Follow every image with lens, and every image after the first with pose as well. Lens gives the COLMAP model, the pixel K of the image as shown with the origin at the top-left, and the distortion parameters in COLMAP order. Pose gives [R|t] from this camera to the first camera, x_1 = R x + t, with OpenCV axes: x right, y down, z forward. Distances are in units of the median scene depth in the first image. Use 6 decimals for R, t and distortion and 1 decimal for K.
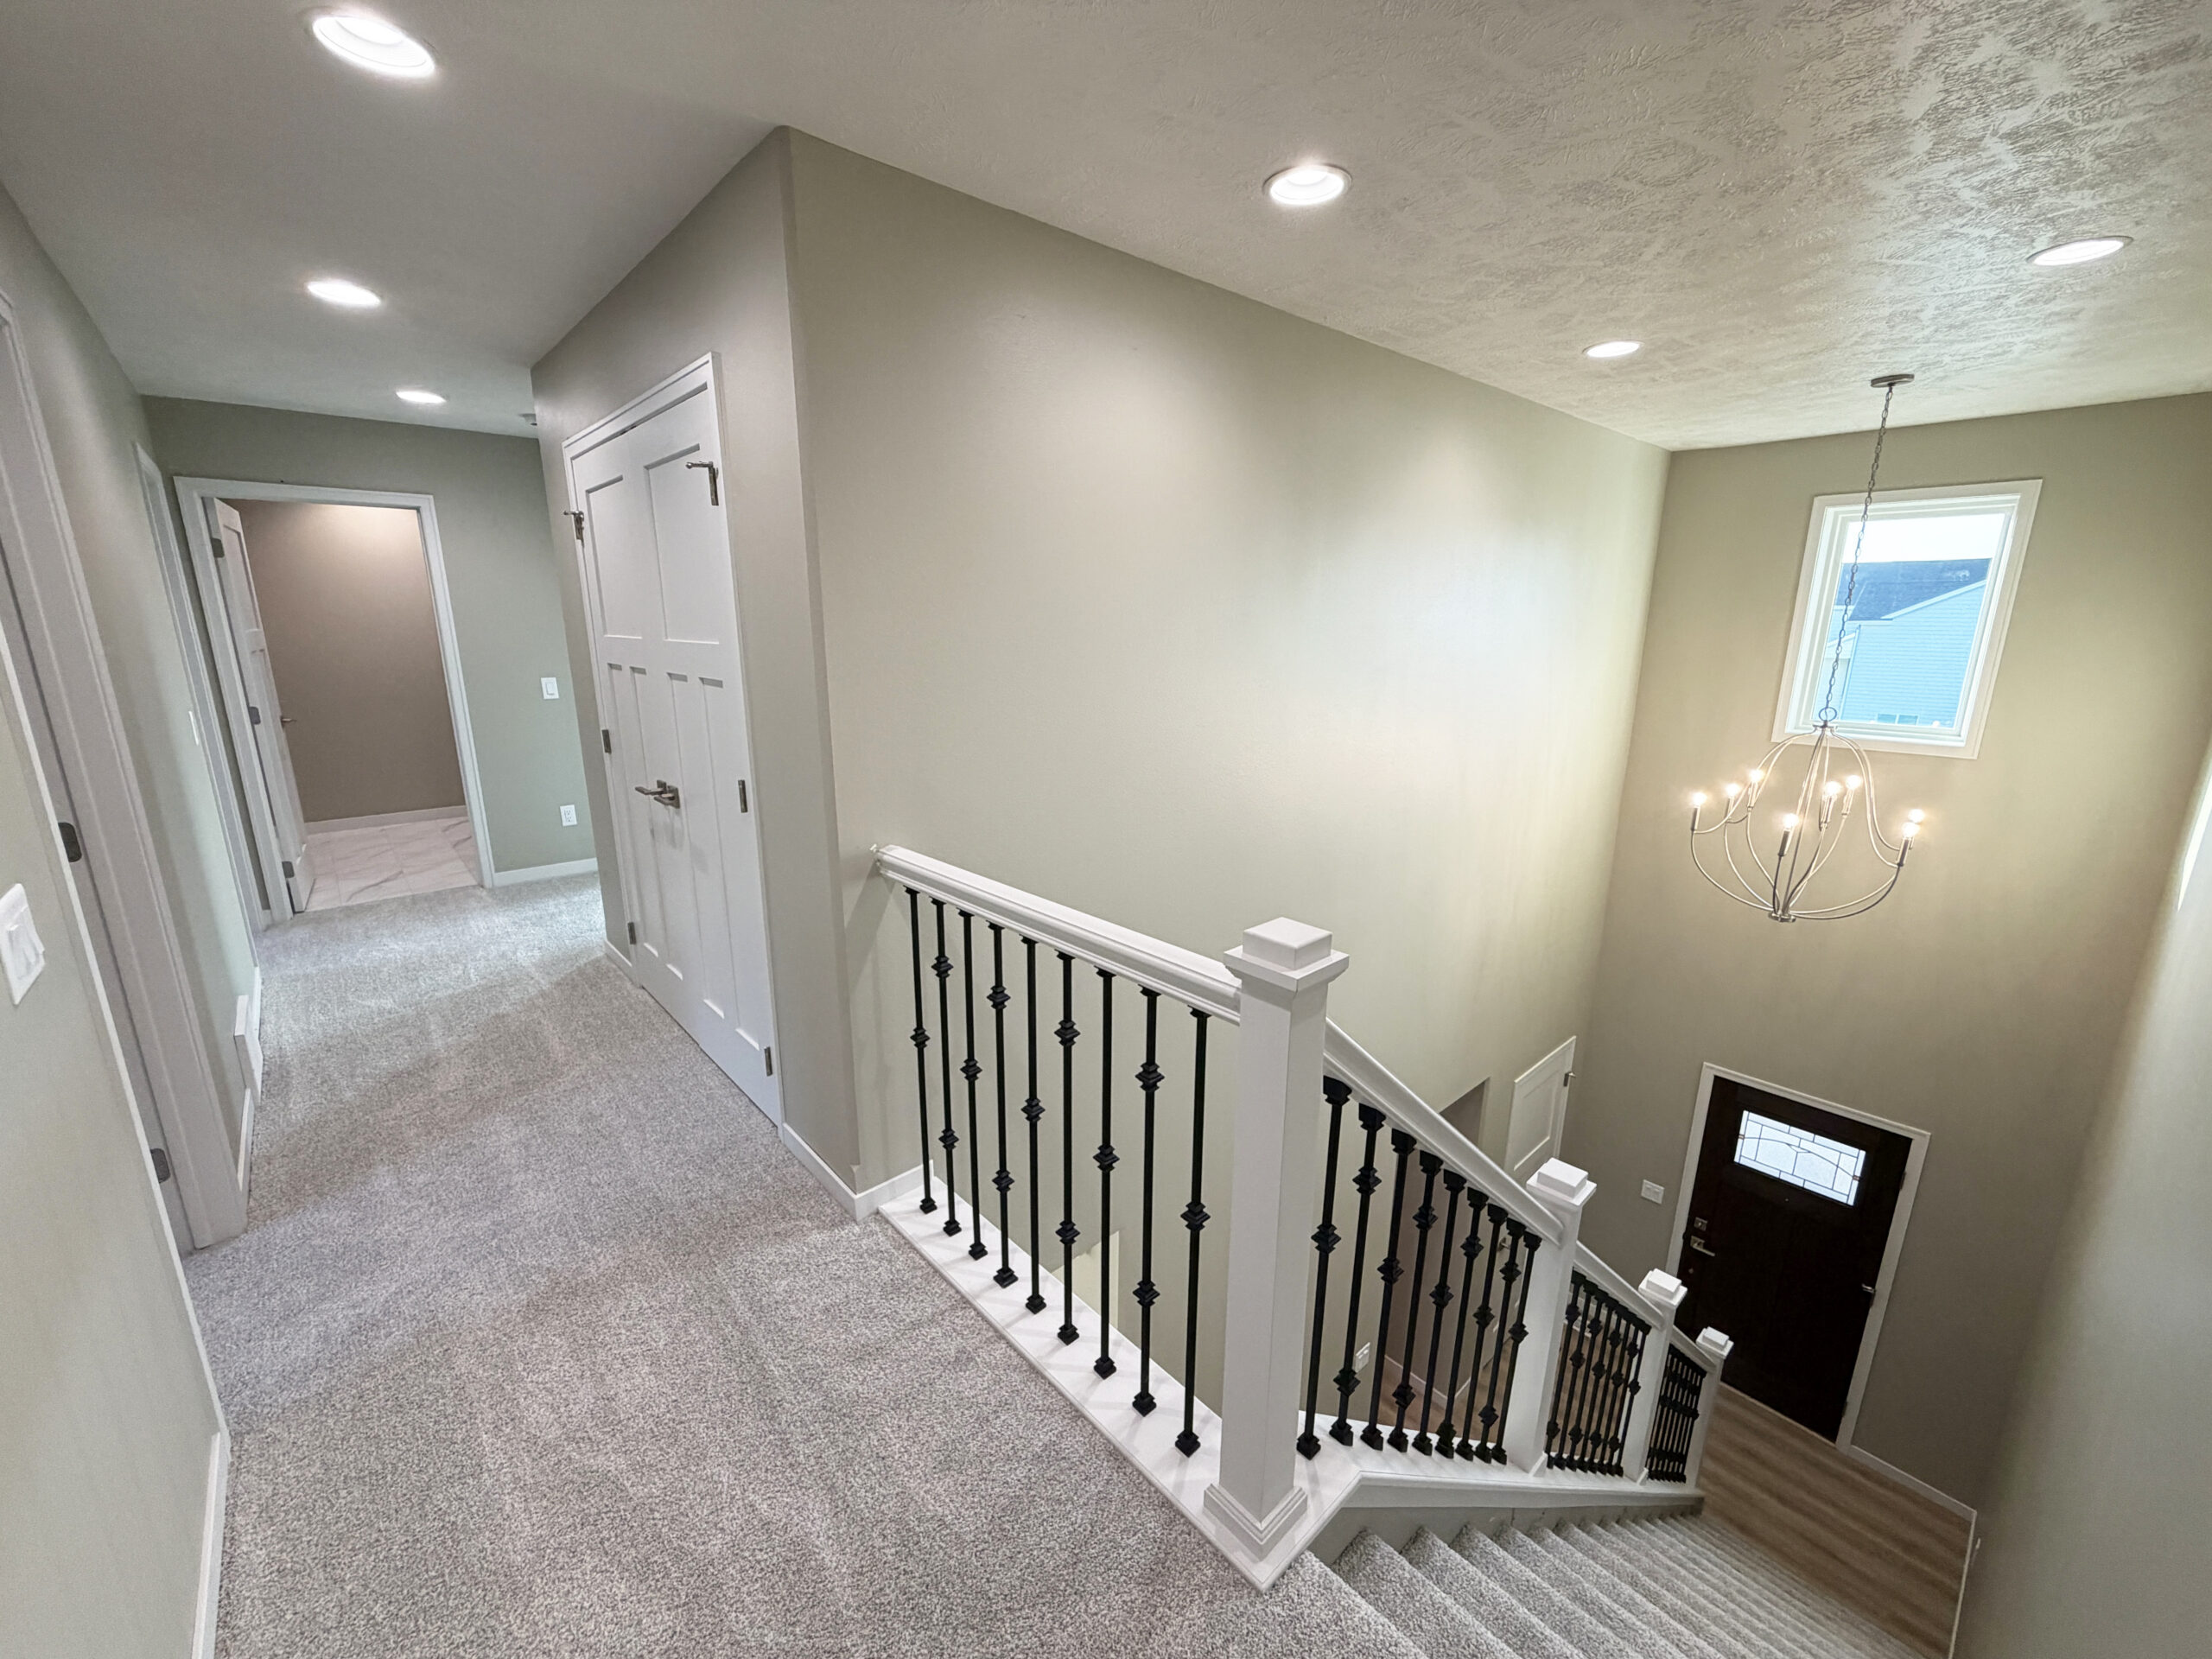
lens RADIAL K [[883.3, 0, 1100.5], [0, 883.3, 832.4], [0, 0, 1]] dist [-0.001309, 0.000011]
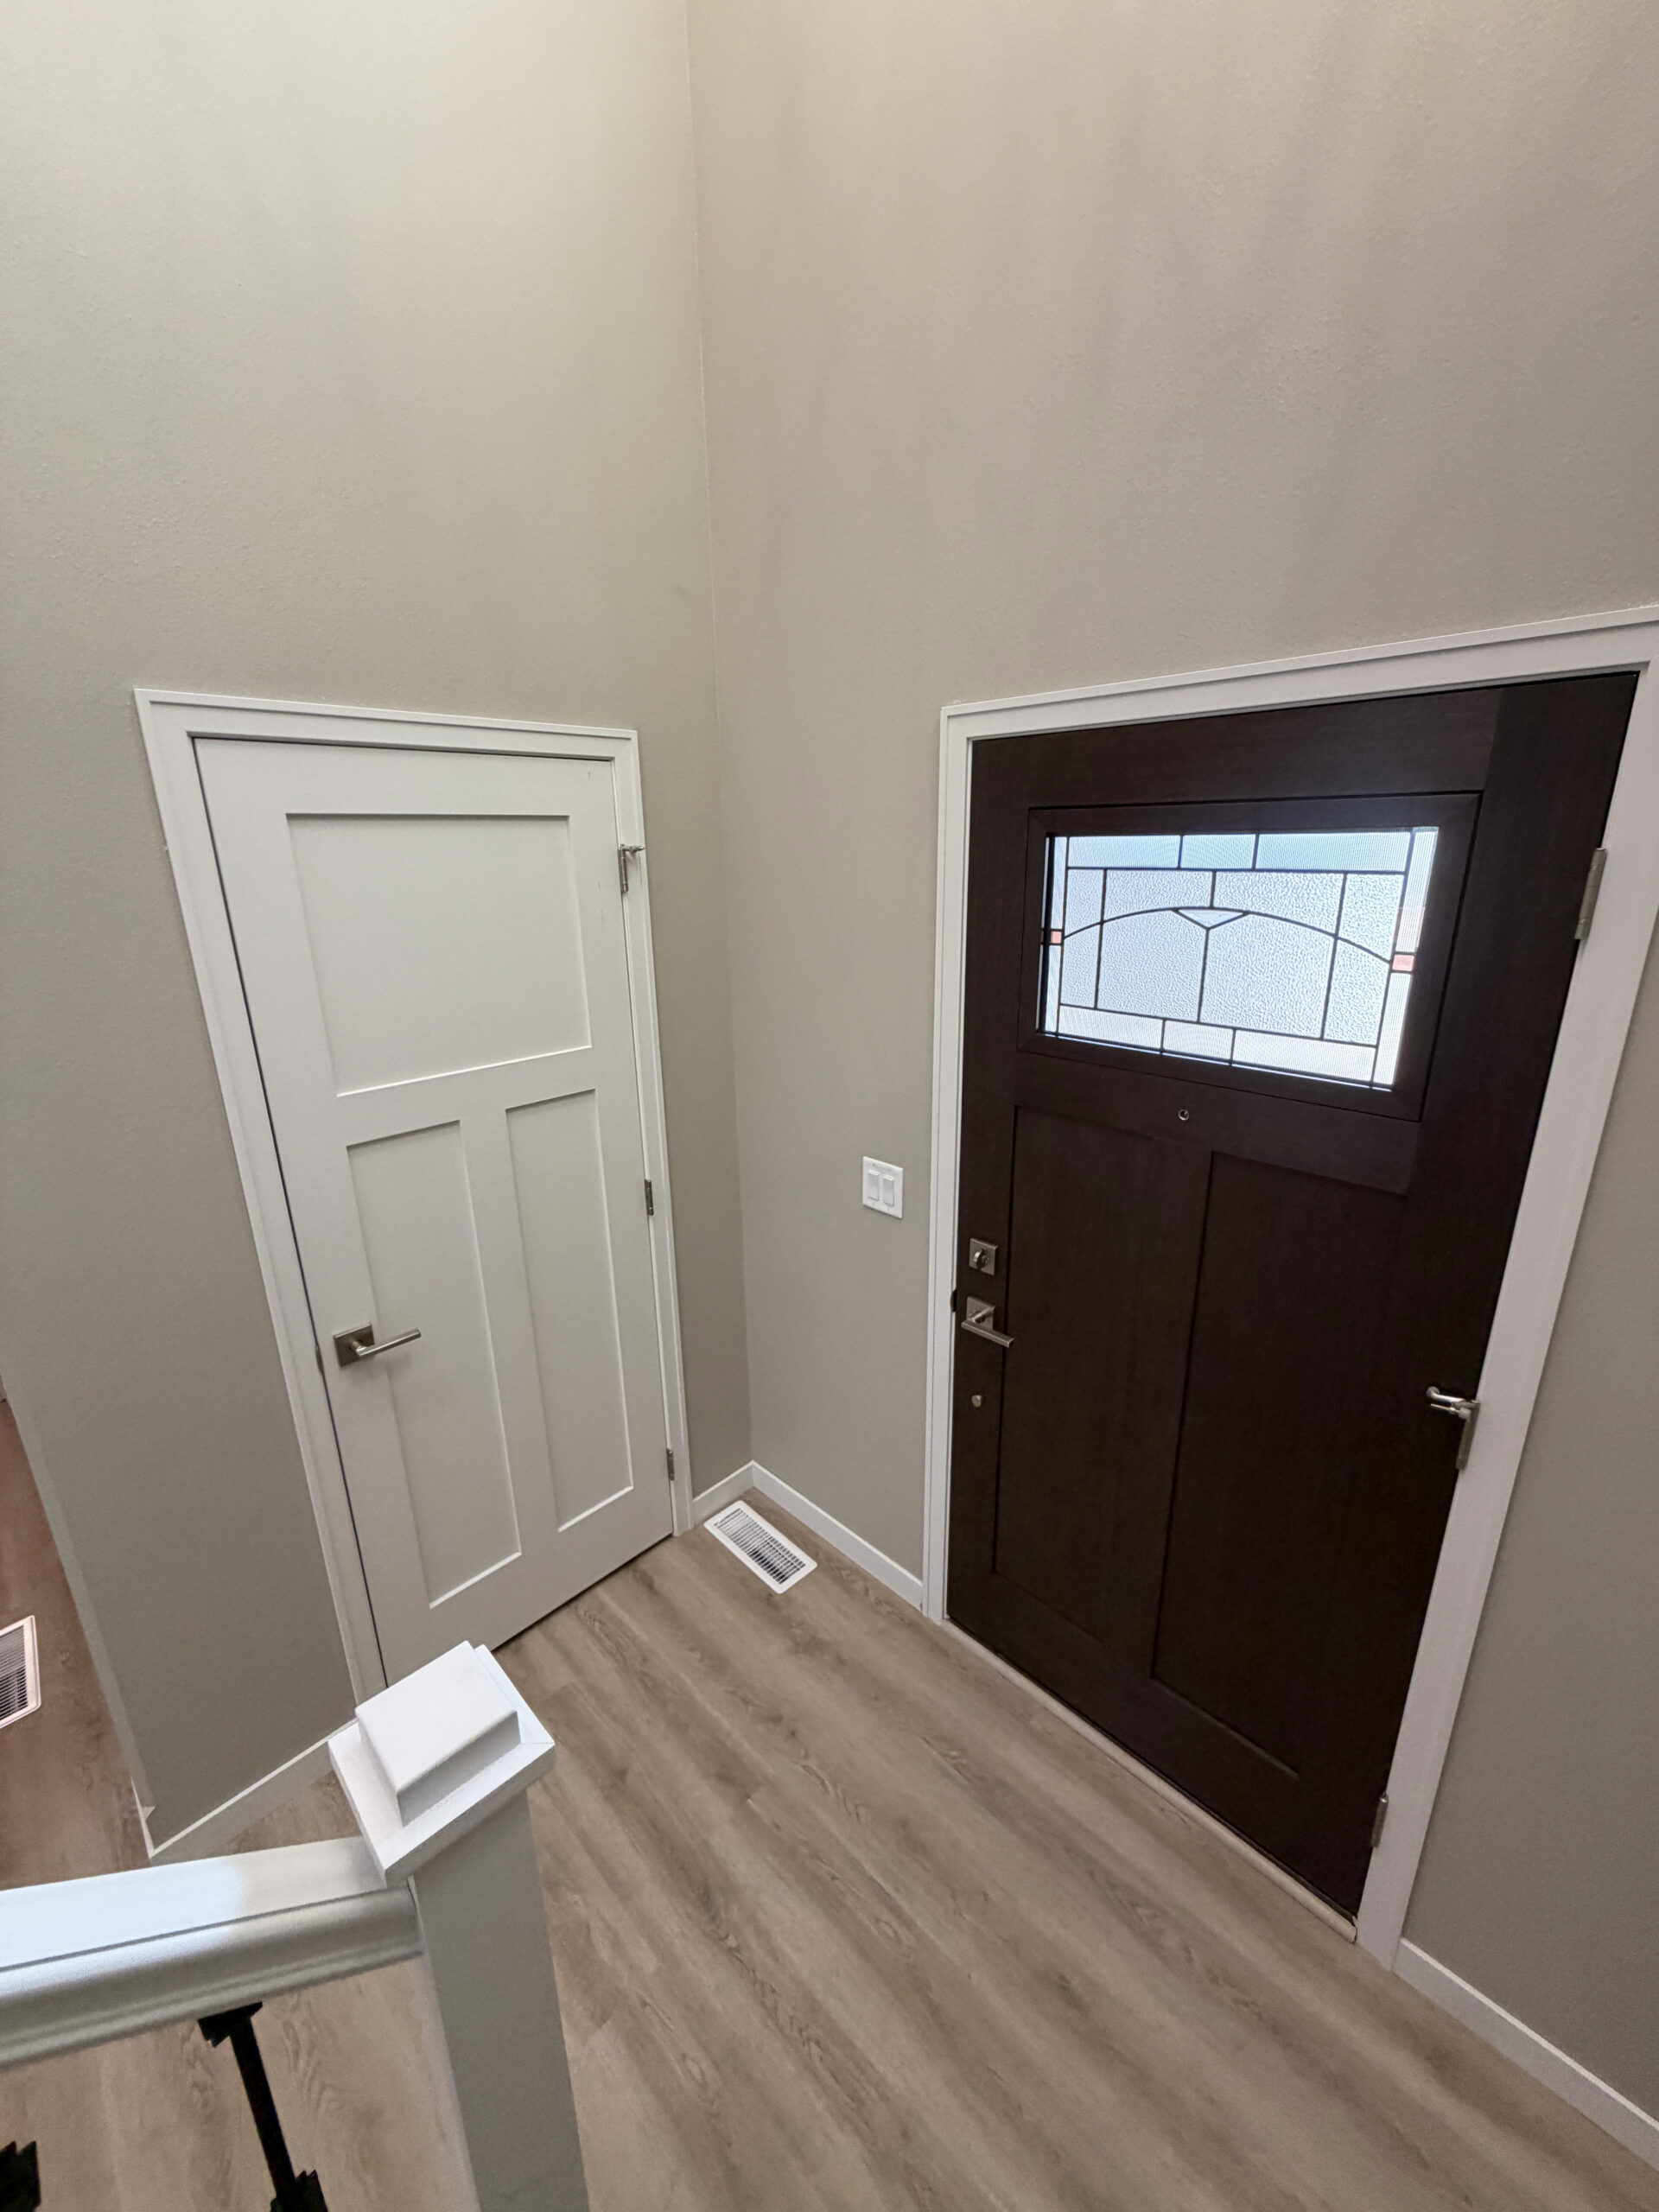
lens RADIAL K [[881.7, 0, 830.2], [0, 881.7, 1096.5], [0, 0, 1]] dist [-0.000600, 0.000037]
pose [[0.997958, -0.038094, 0.051281, 1.235370], [0.035364, 0.997962, 0.053121, 0.740239], [-0.053200, -0.051199, 0.997270, 1.377356]]
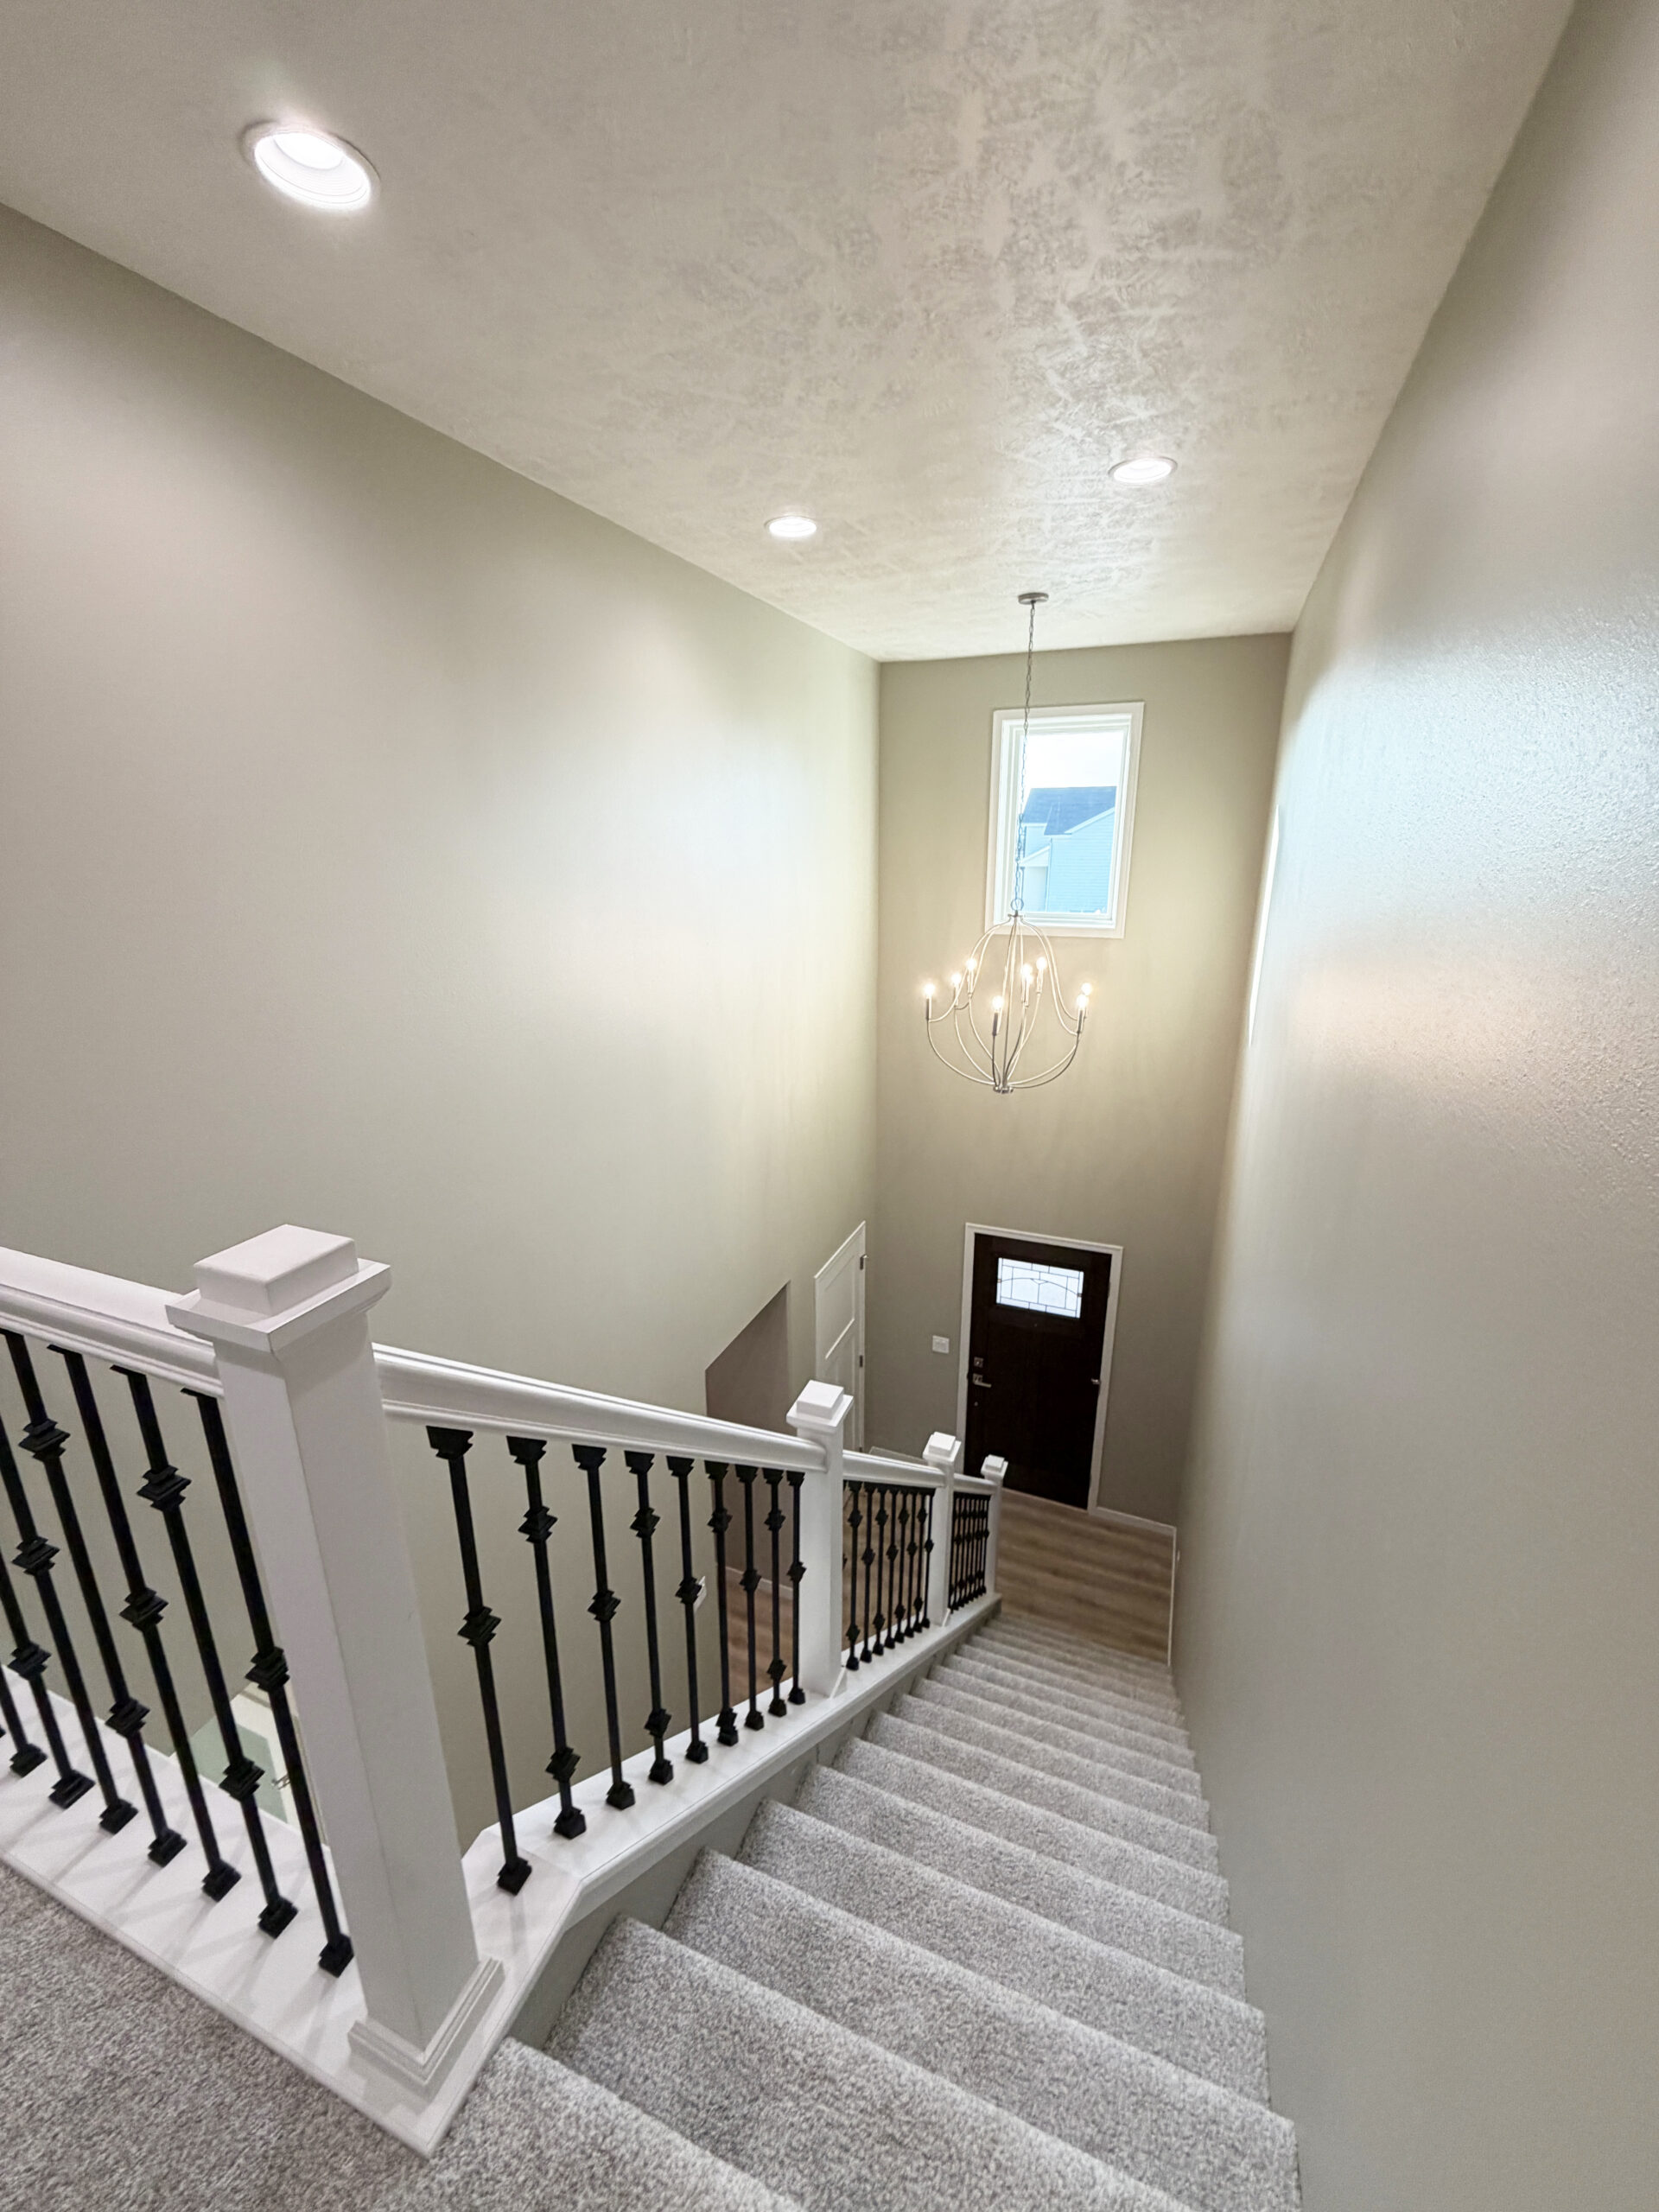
lens RADIAL K [[883.3, 0, 826.9], [0, 883.3, 1101.5], [0, 0, 1]] dist [-0.001309, 0.000011]
pose [[0.897301, -0.135275, 0.420181, 0.143197], [0.113769, 0.990599, 0.075963, 0.001446], [-0.426507, -0.020358, 0.904255, 0.118718]]
